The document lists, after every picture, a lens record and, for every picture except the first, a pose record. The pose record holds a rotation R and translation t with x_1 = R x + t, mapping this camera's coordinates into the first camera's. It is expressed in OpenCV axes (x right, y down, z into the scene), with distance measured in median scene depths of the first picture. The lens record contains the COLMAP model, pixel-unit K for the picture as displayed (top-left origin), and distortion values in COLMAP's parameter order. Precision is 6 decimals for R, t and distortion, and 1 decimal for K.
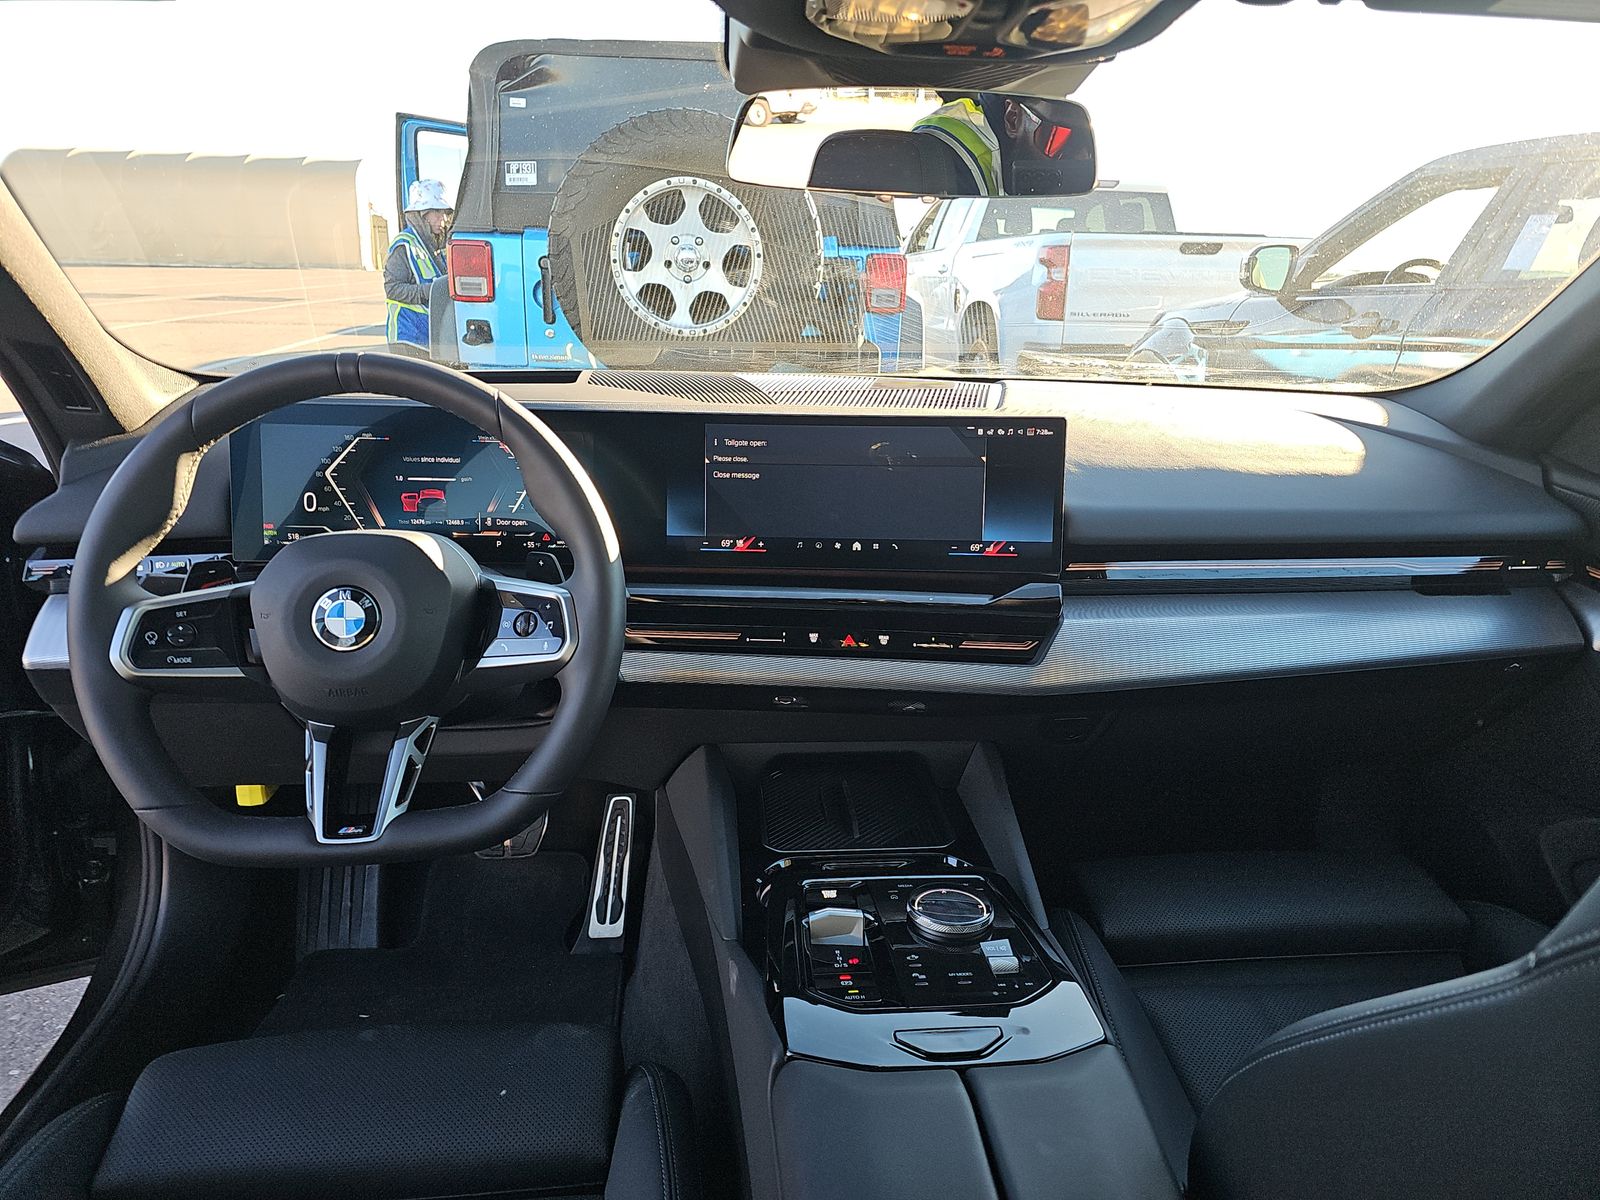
lens RADIAL K [[1075.9, 0, 832.7], [0, 1075.9, 598.4], [0, 0, 1]] dist [0.025139, -0.023245]
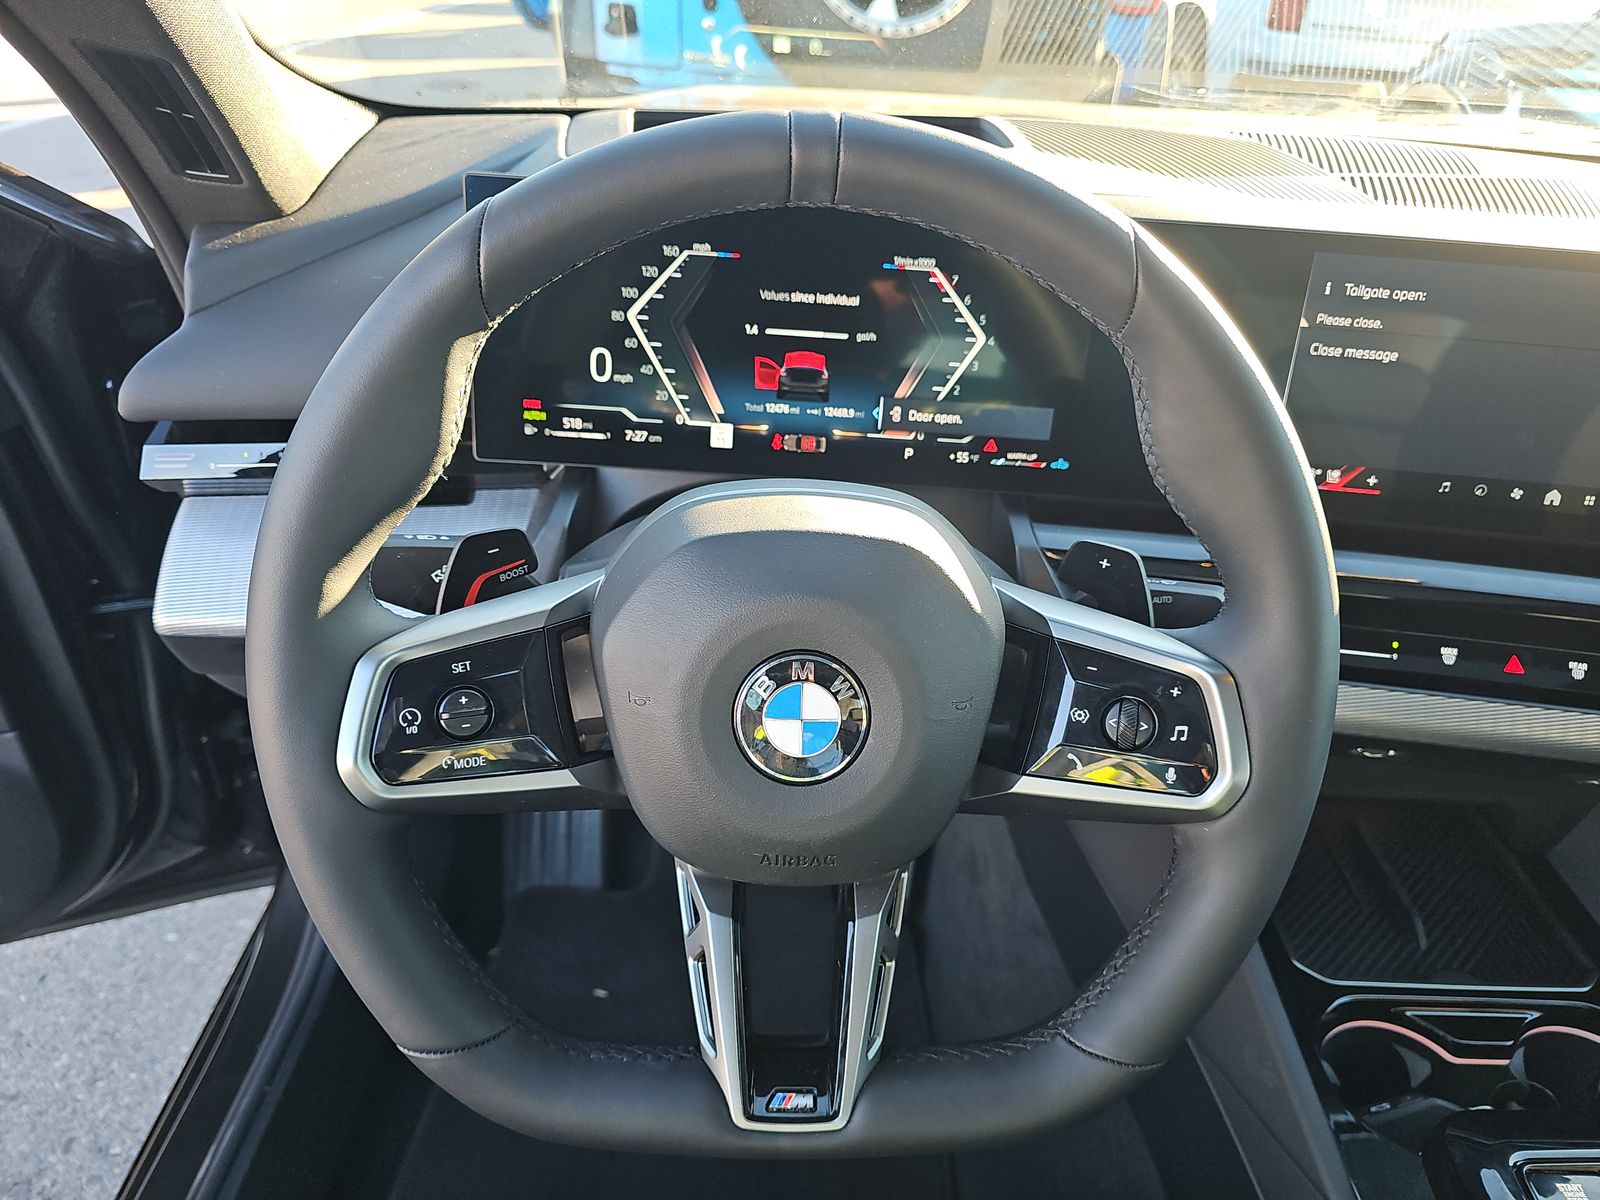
lens RADIAL K [[1075.9, 0, 805.7], [0, 1075.9, 615.4], [0, 0, 1]] dist [0.025139, -0.023245]
pose [[0.993680, 0.080338, -0.078392, -0.319632], [-0.057780, 0.964846, 0.256387, -0.113877], [0.096234, -0.250237, 0.963390, 0.426036]]
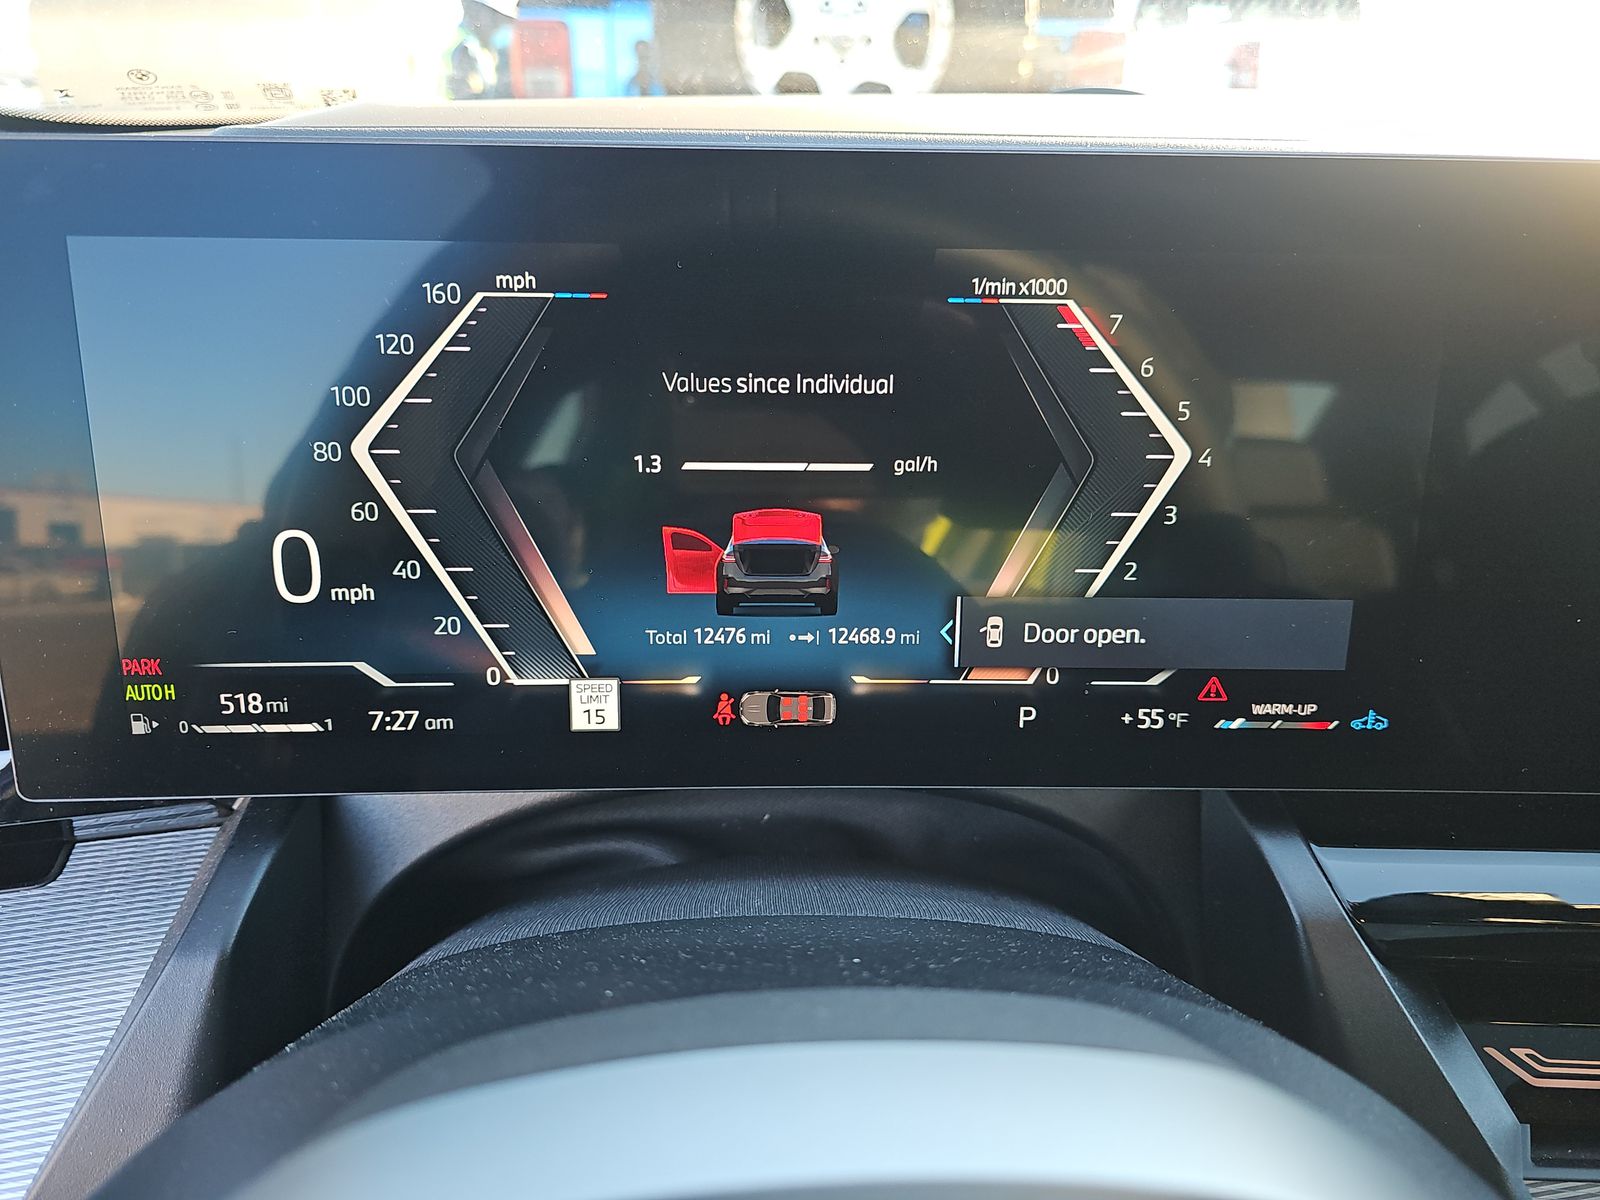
lens RADIAL K [[1075.9, 0, 790.3], [0, 1075.9, 594.4], [0, 0, 1]] dist [0.025139, -0.023245]
pose [[0.997182, 0.007777, -0.074613, -0.354348], [0.001790, 0.991862, 0.127303, -0.113705], [0.074996, -0.127078, 0.989053, 0.766520]]
